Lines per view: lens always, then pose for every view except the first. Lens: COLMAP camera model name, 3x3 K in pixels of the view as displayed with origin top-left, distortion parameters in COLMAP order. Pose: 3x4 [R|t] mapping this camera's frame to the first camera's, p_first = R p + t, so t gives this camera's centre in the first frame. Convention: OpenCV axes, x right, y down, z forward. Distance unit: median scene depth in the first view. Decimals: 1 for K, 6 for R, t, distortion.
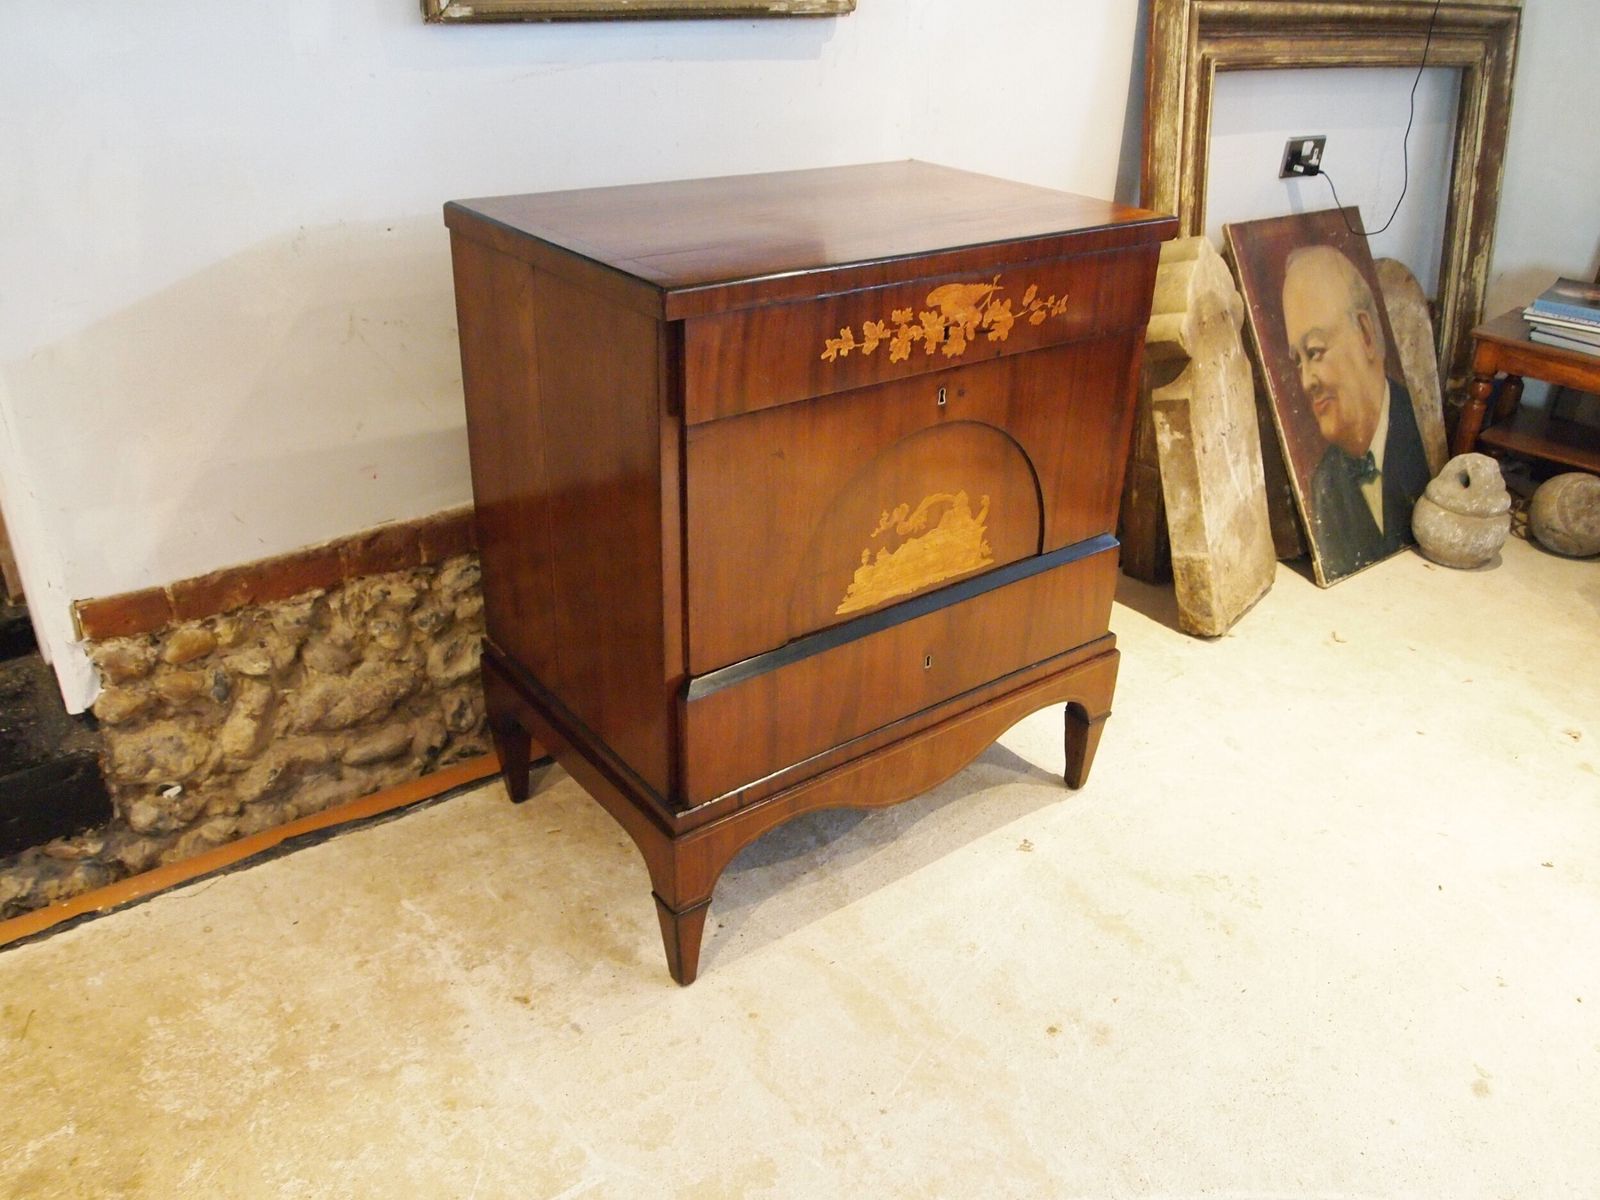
lens RADIAL K [[1267.8, 0, 806.3], [0, 1267.8, 603.8], [0, 0, 1]] dist [-0.054423, 0.007934]
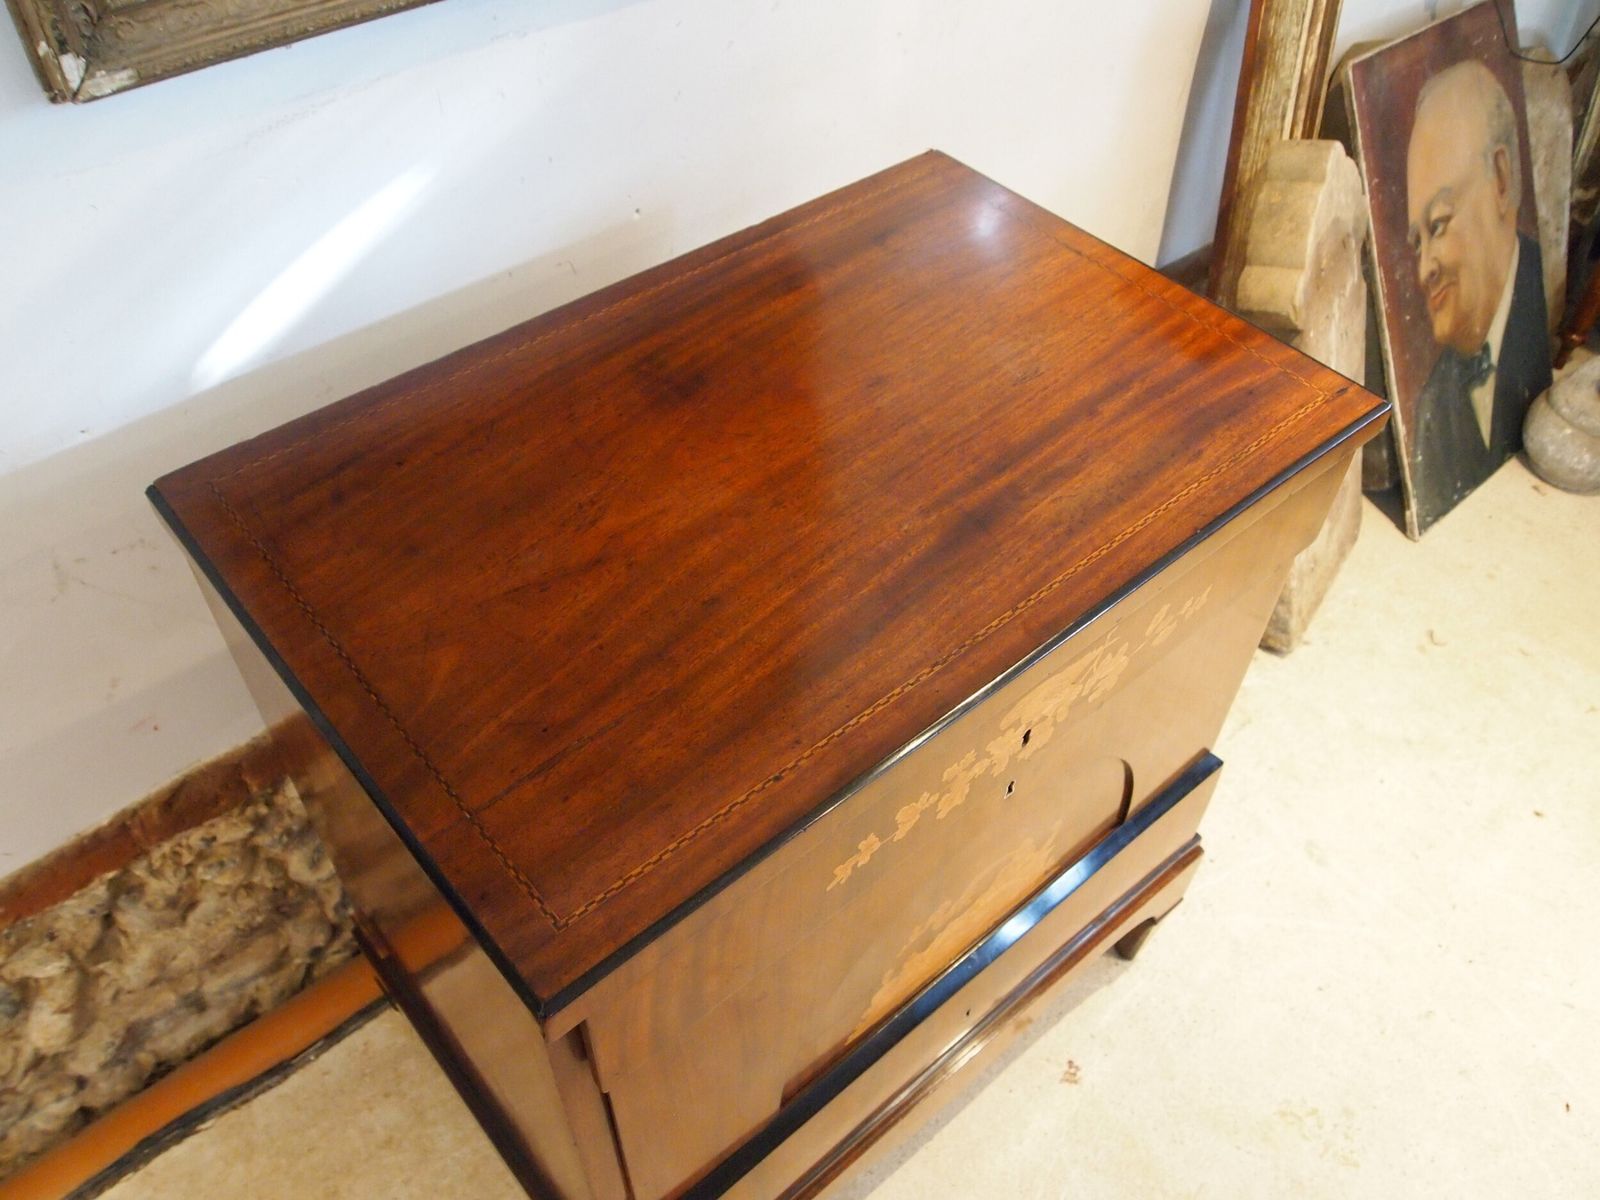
lens RADIAL K [[1267.8, 0, 805.4], [0, 1267.8, 608.2], [0, 0, 1]] dist [-0.054423, 0.007934]
pose [[0.998569, -0.044316, 0.029946, -0.007009], [0.031598, 0.940537, 0.338218, -0.375126], [-0.043154, -0.336788, 0.940591, 0.361637]]
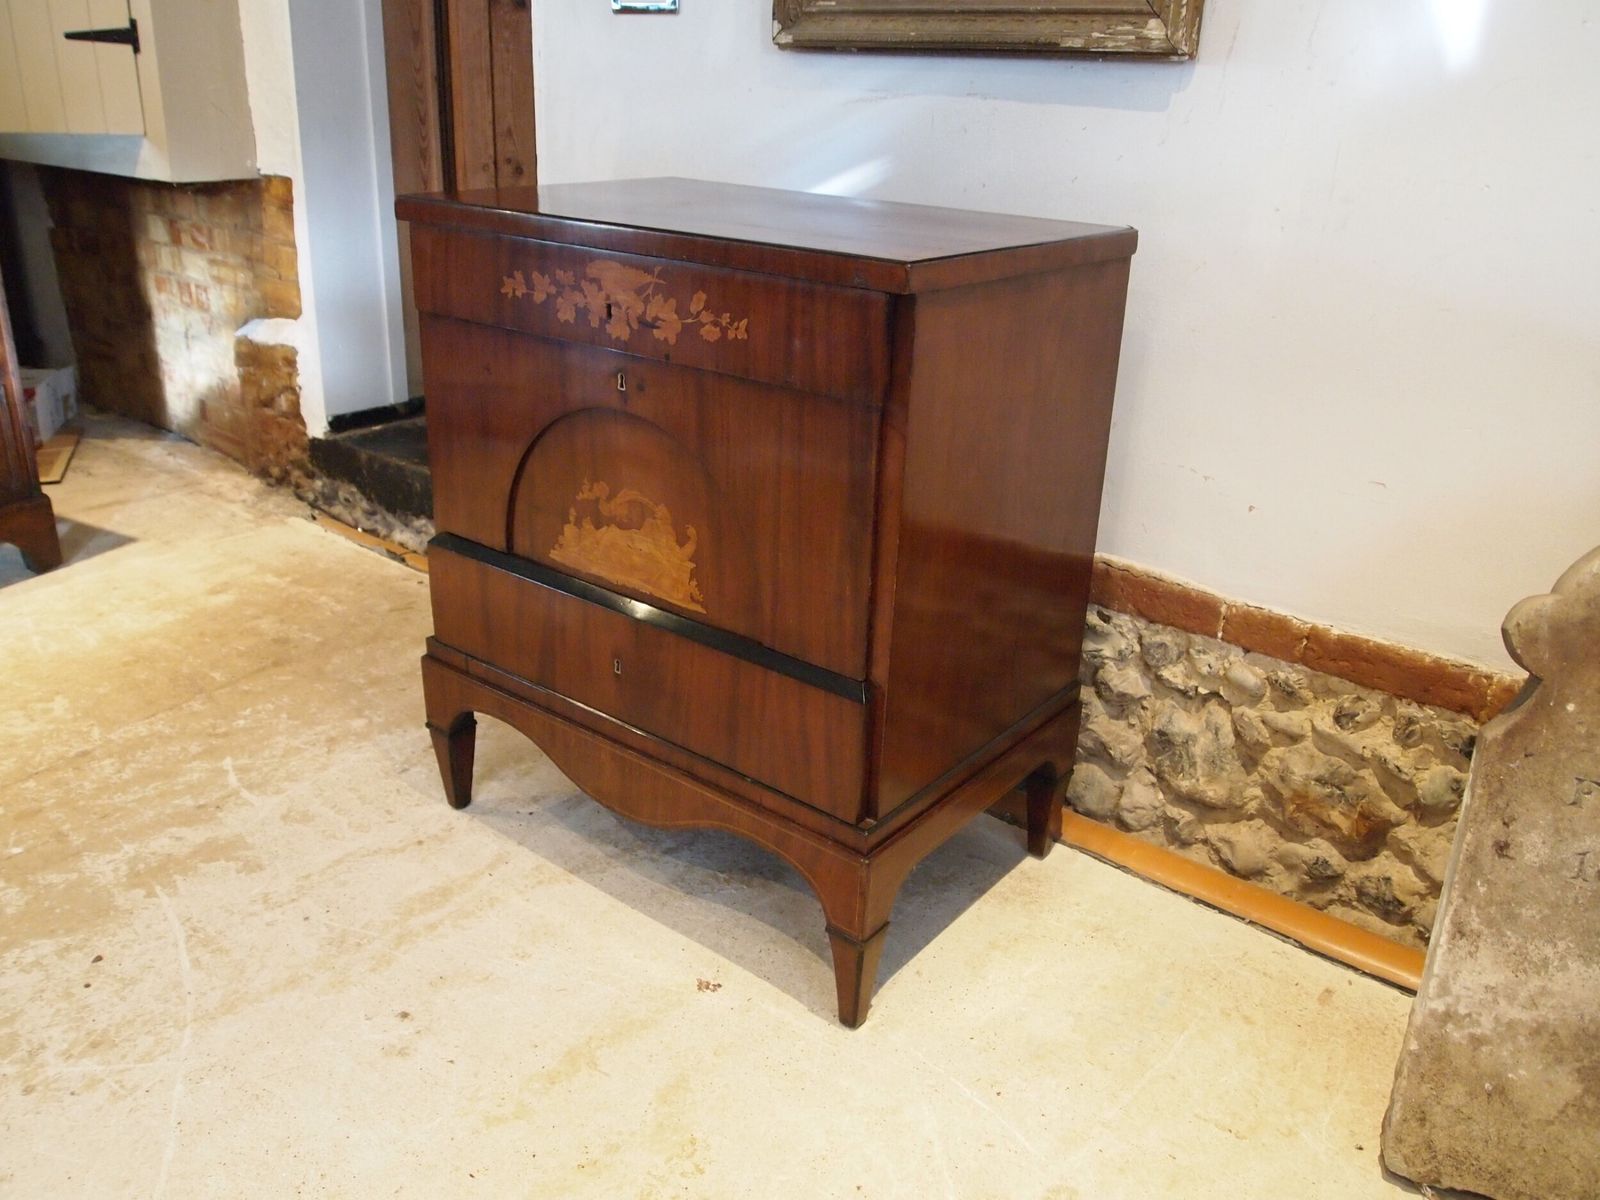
lens RADIAL K [[1267.8, 0, 810.4], [0, 1267.8, 610.1], [0, 0, 1]] dist [-0.054423, 0.007934]
pose [[0.258735, 0.356696, -0.897677, 0.871907], [-0.477364, 0.855125, 0.202198, -0.226276], [0.839750, 0.376203, 0.391525, 0.655327]]
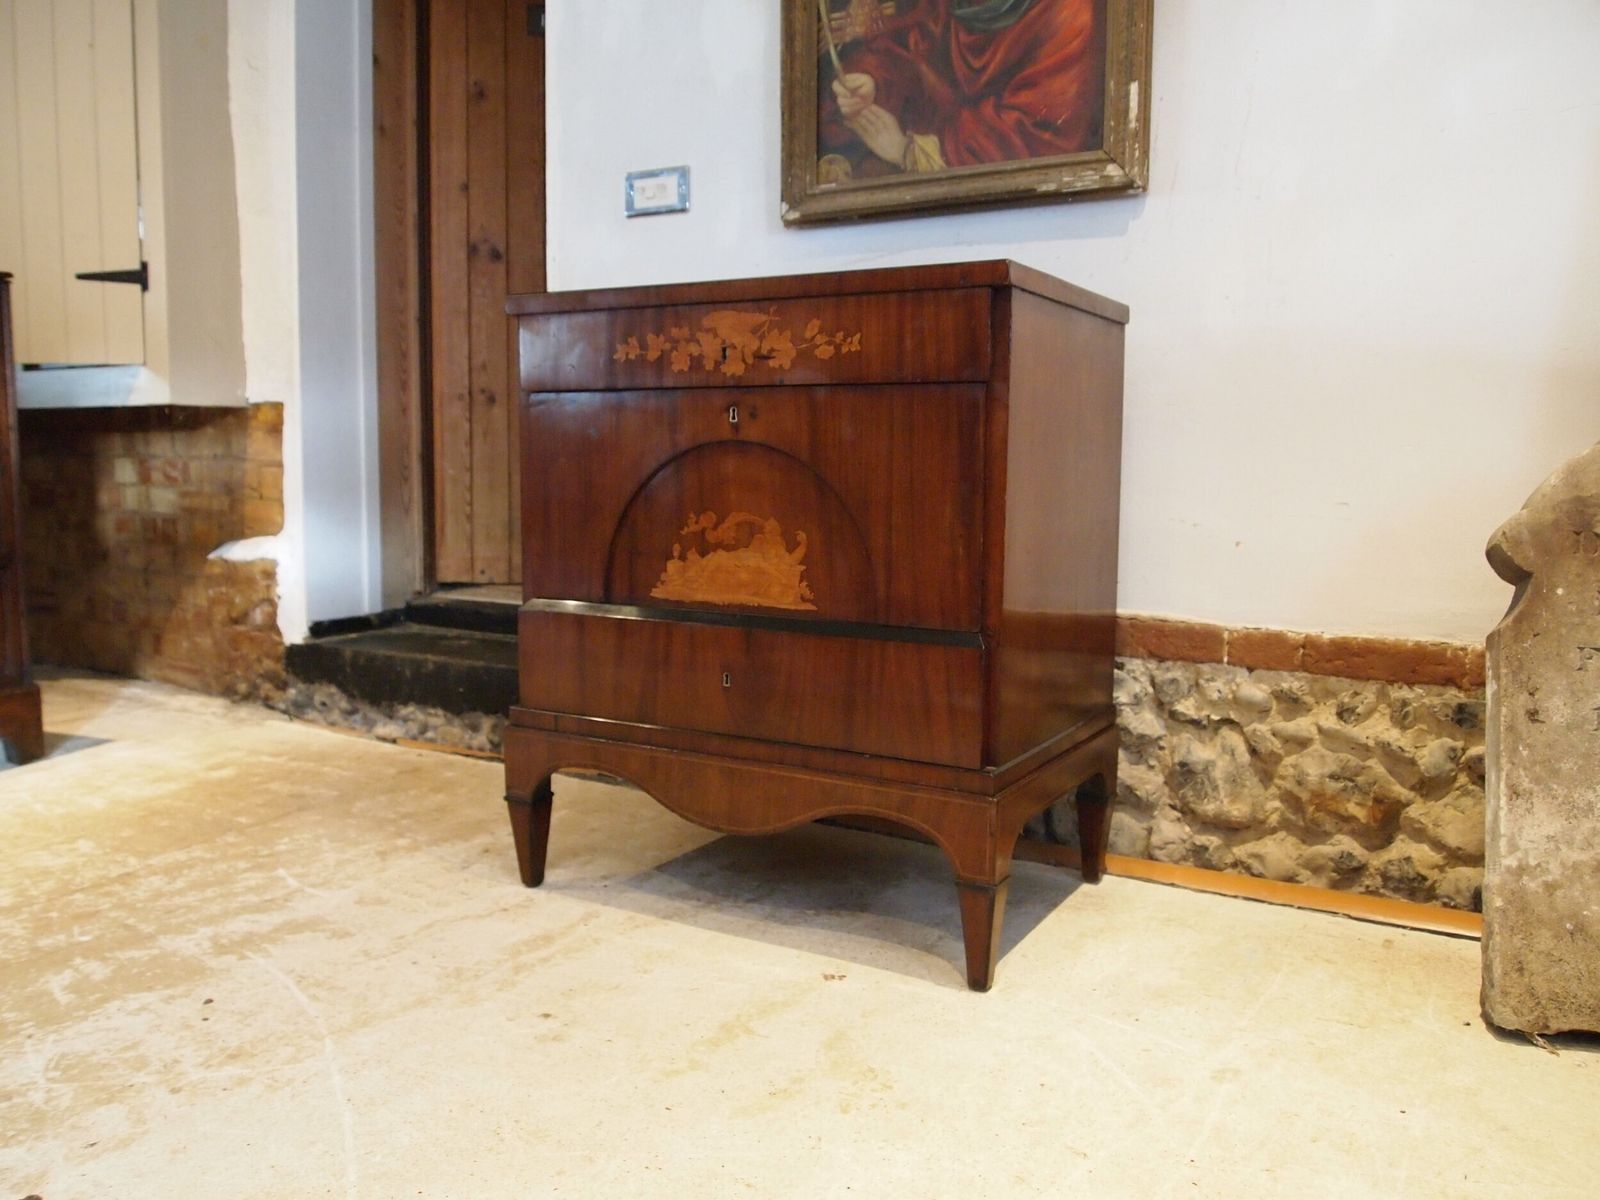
lens RADIAL K [[1267.8, 0, 809.8], [0, 1267.8, 612.0], [0, 0, 1]] dist [-0.054423, 0.007934]
pose [[0.388824, 0.085407, -0.917345, 0.958544], [-0.426708, 0.899156, -0.097150, 0.060405], [0.816539, 0.429212, 0.386057, 0.564112]]
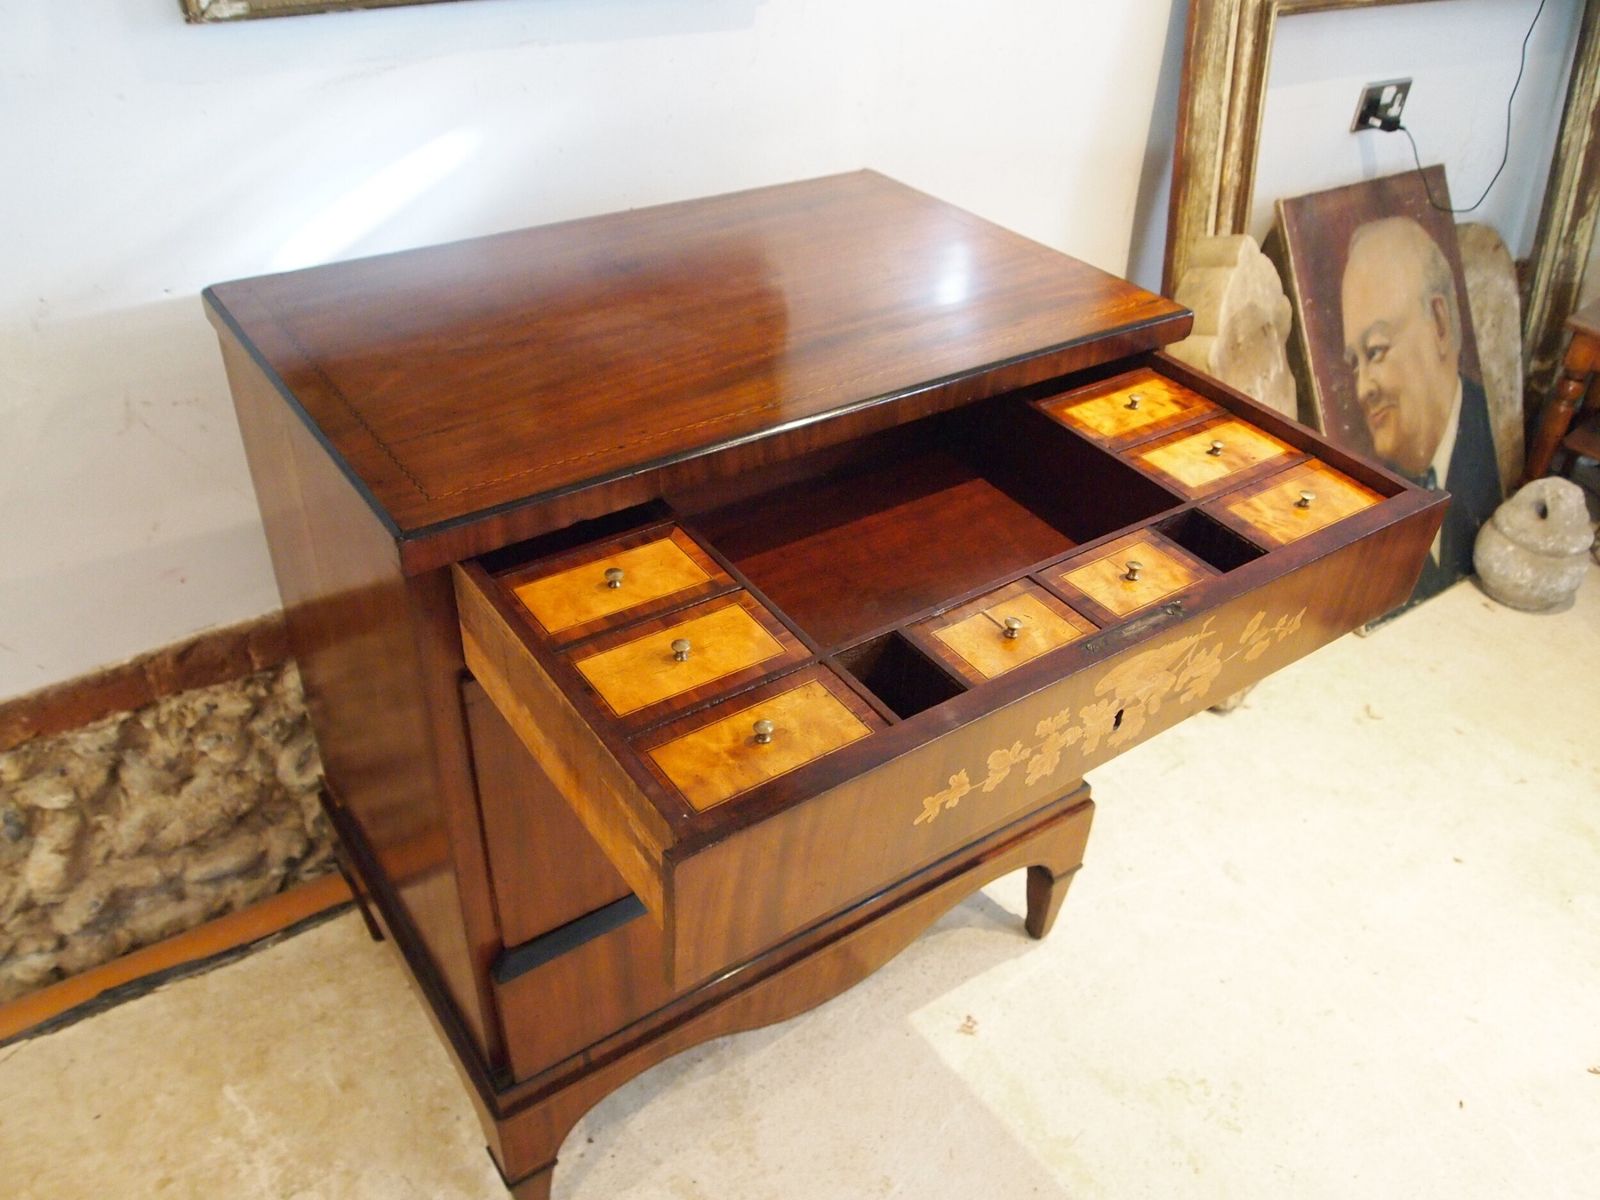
lens RADIAL K [[1267.8, 0, 804.9], [0, 1267.8, 606.6], [0, 0, 1]] dist [-0.054423, 0.007934]
pose [[0.999009, 0.031521, -0.031413, 0.084724], [-0.027098, 0.990820, 0.132445, -0.199457], [0.035299, -0.131462, 0.990693, 0.205559]]
